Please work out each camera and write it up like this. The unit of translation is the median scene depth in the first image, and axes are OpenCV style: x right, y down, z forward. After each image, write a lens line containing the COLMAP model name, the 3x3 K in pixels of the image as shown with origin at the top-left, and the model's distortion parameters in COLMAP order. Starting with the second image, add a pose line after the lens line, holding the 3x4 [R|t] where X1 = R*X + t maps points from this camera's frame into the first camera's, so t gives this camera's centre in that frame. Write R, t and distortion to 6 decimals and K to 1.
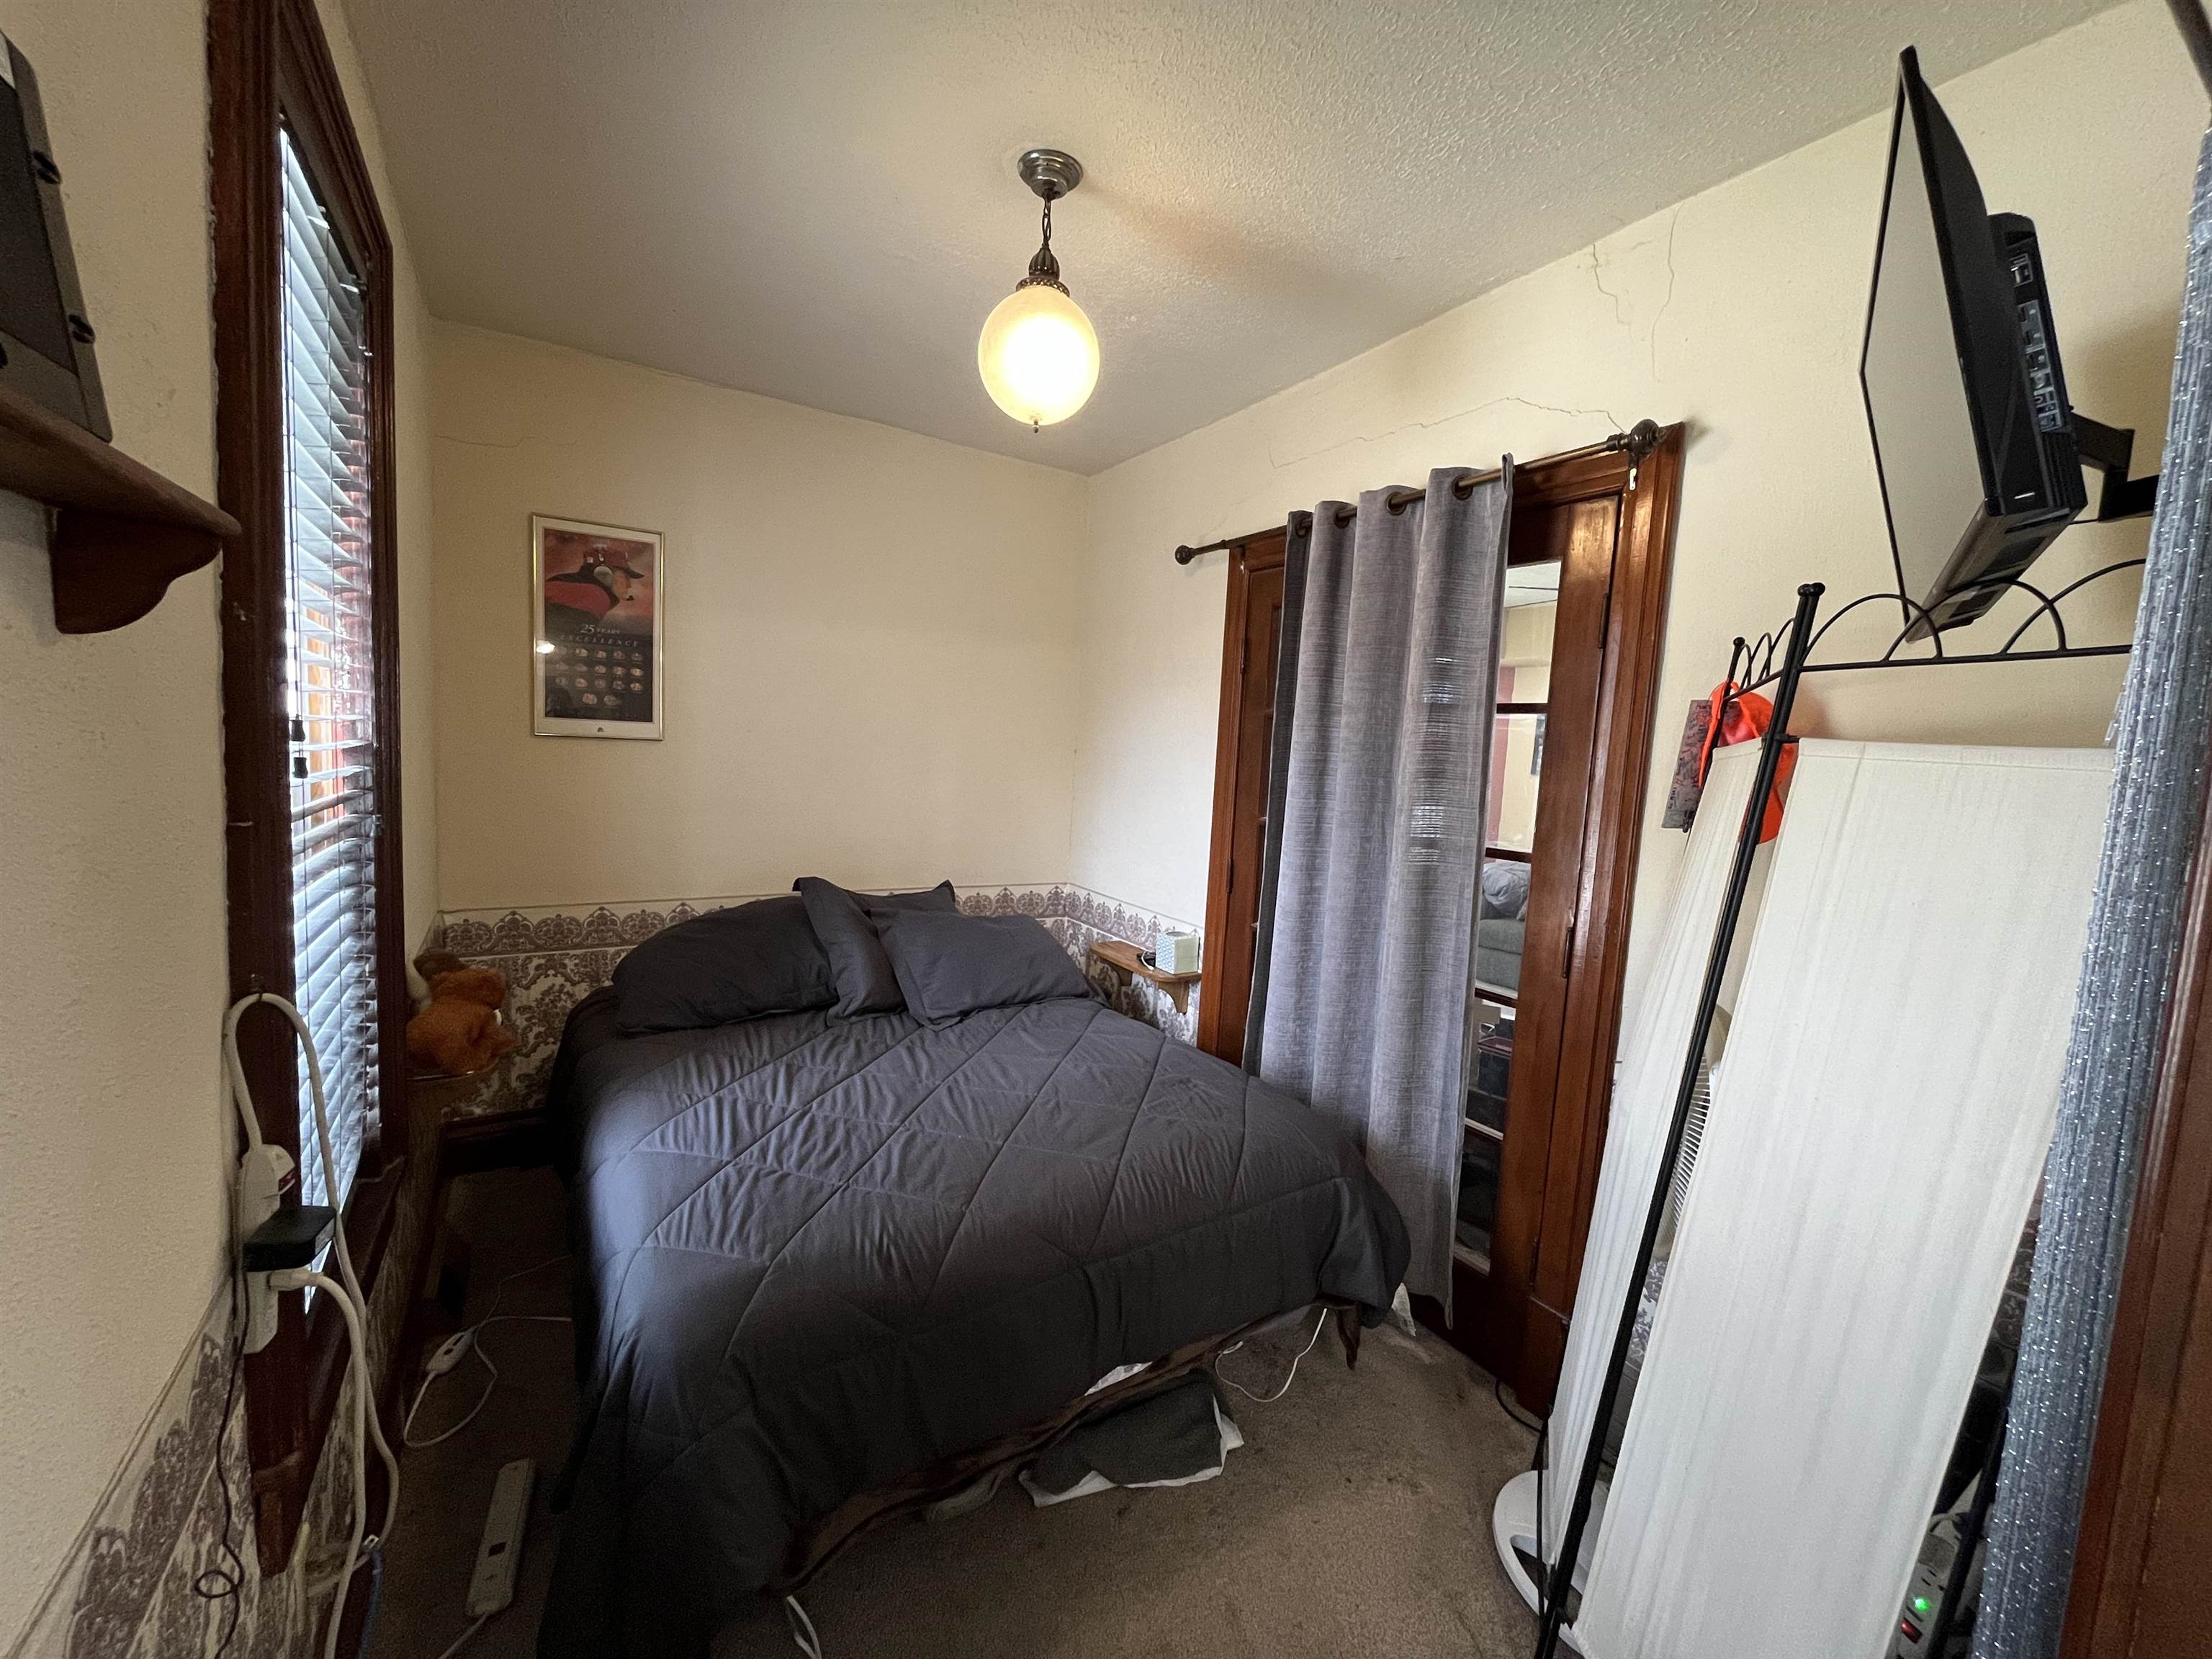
lens RADIAL K [[892.0, 0, 1107.5], [0, 892.0, 830.0], [0, 0, 1]] dist [-0.003994, 0.000215]
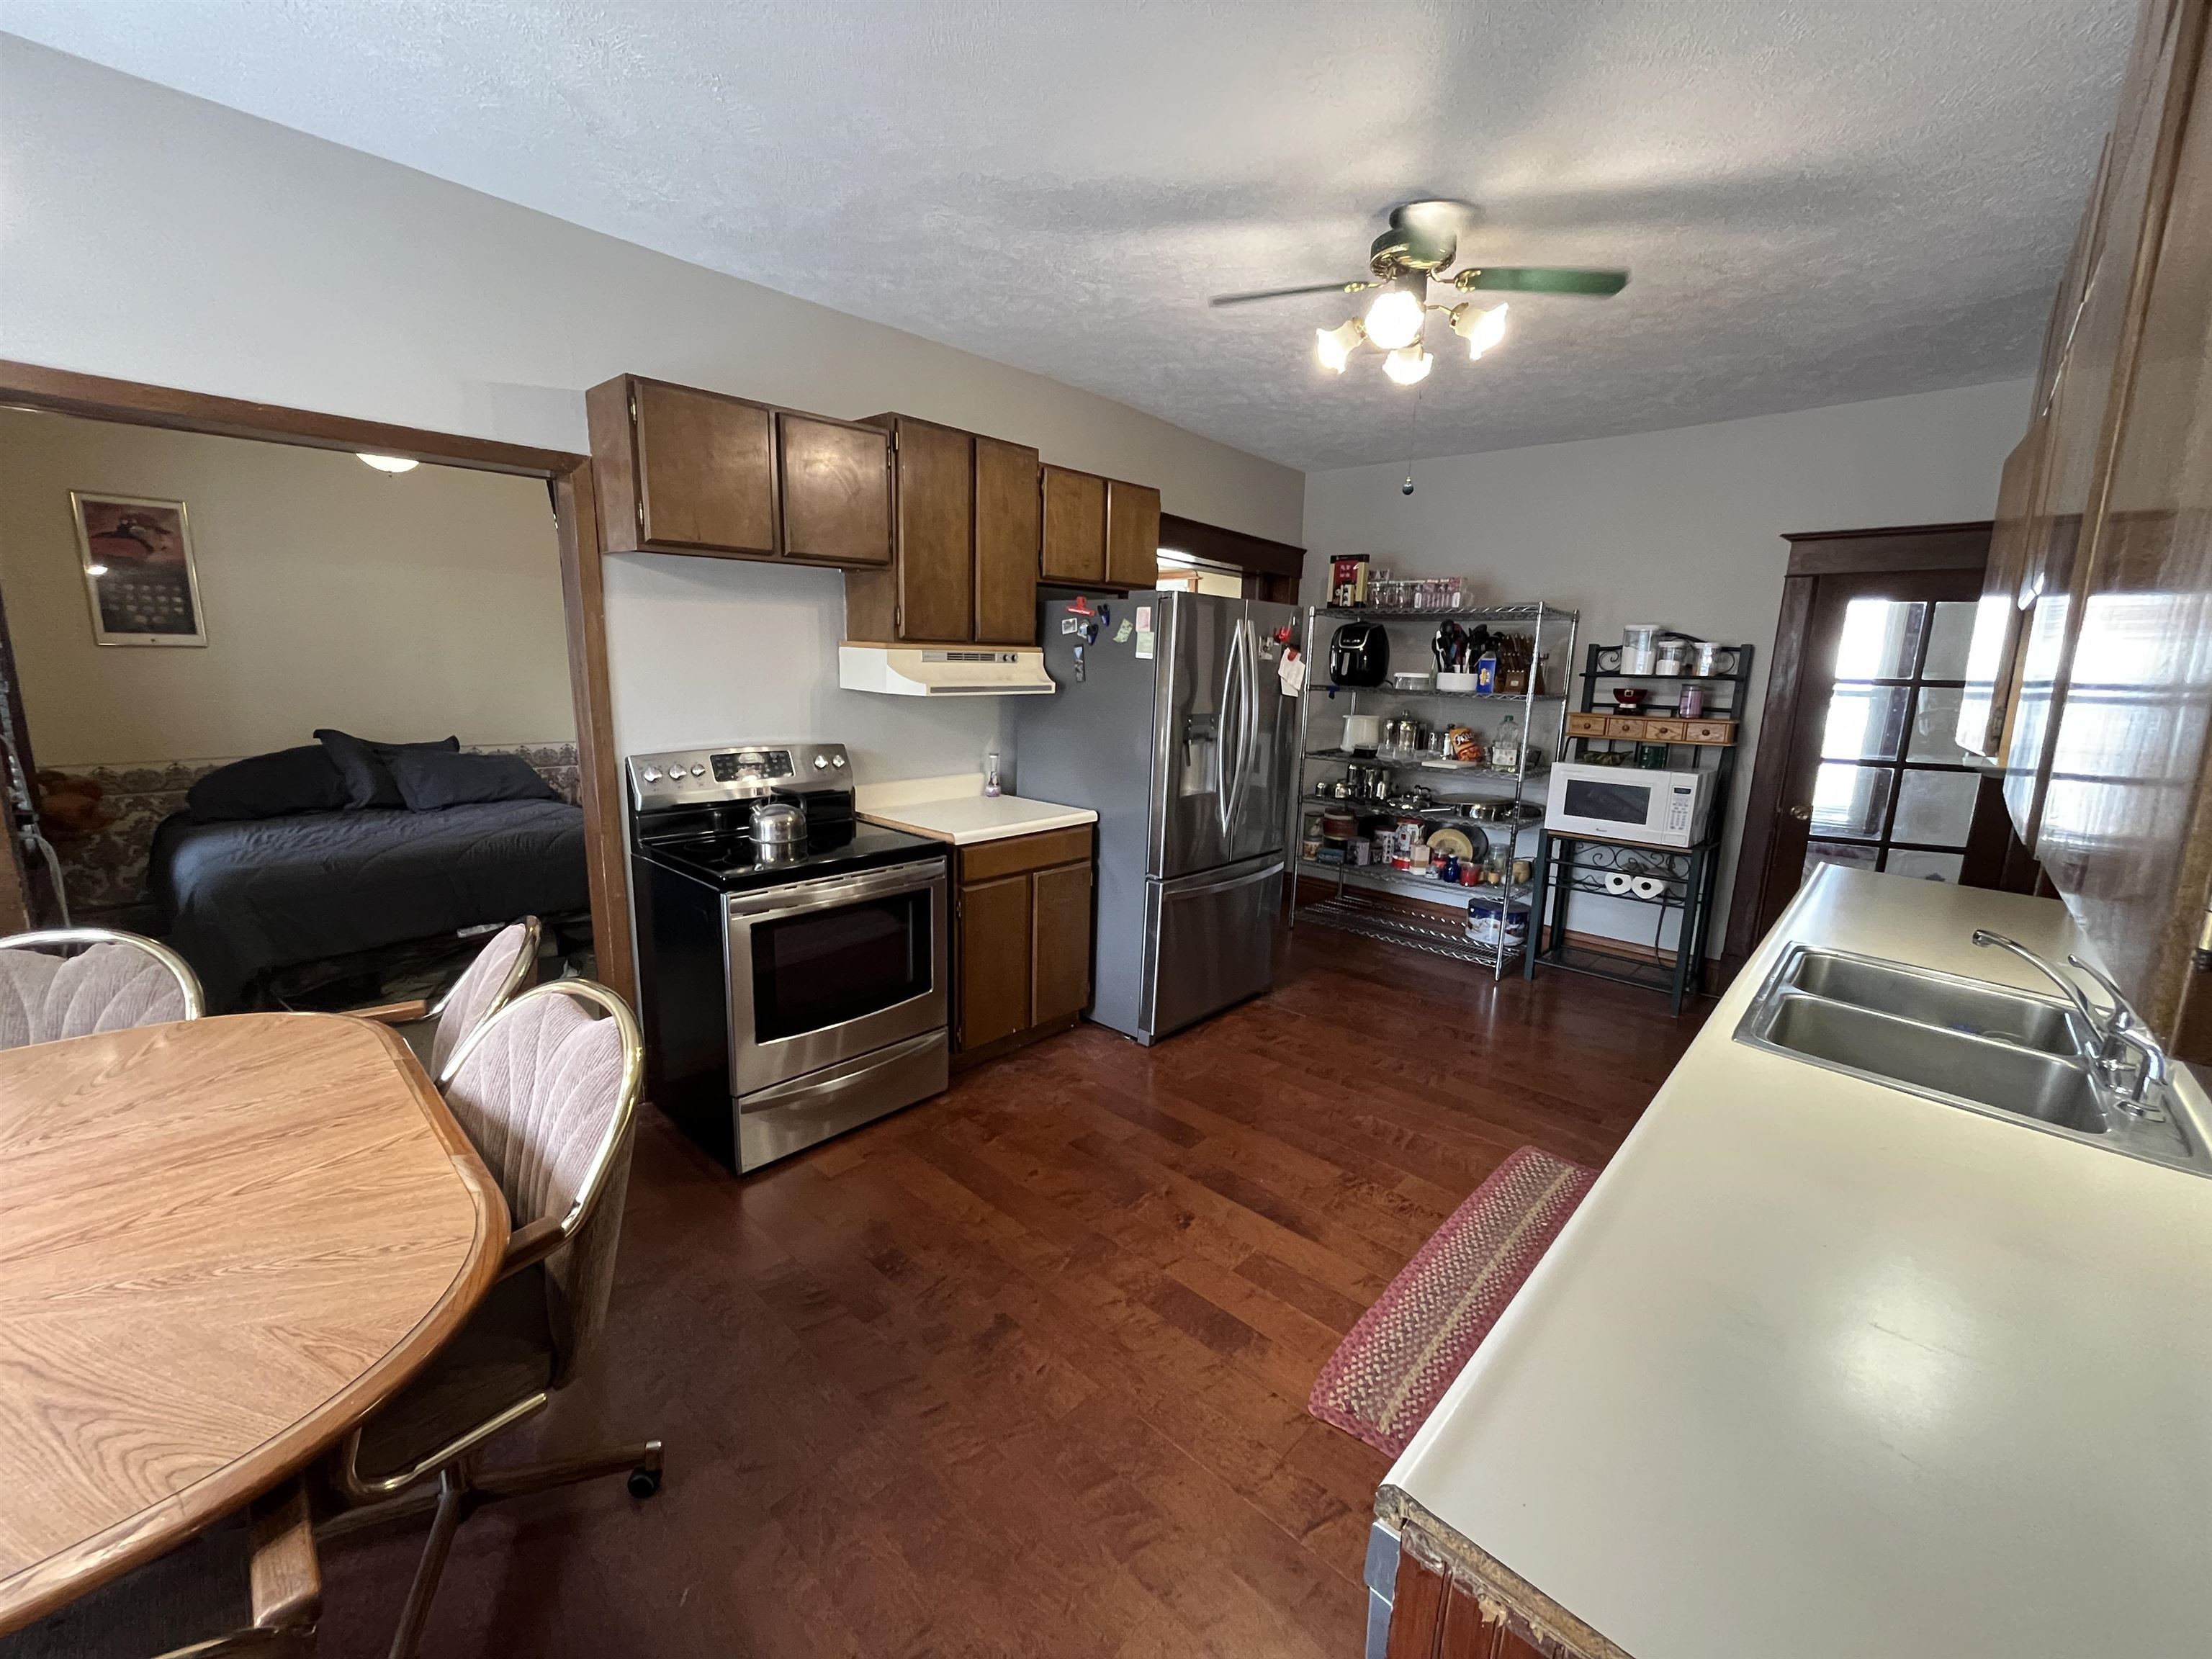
lens RADIAL K [[892.0, 0, 1098.1], [0, 892.0, 826.4], [0, 0, 1]] dist [-0.003994, 0.000215]
pose [[0.963879, -0.079139, 0.254313, 0.534274], [0.052619, 0.992598, 0.109452, 0.113349], [-0.261092, -0.092117, 0.960909, -0.839814]]
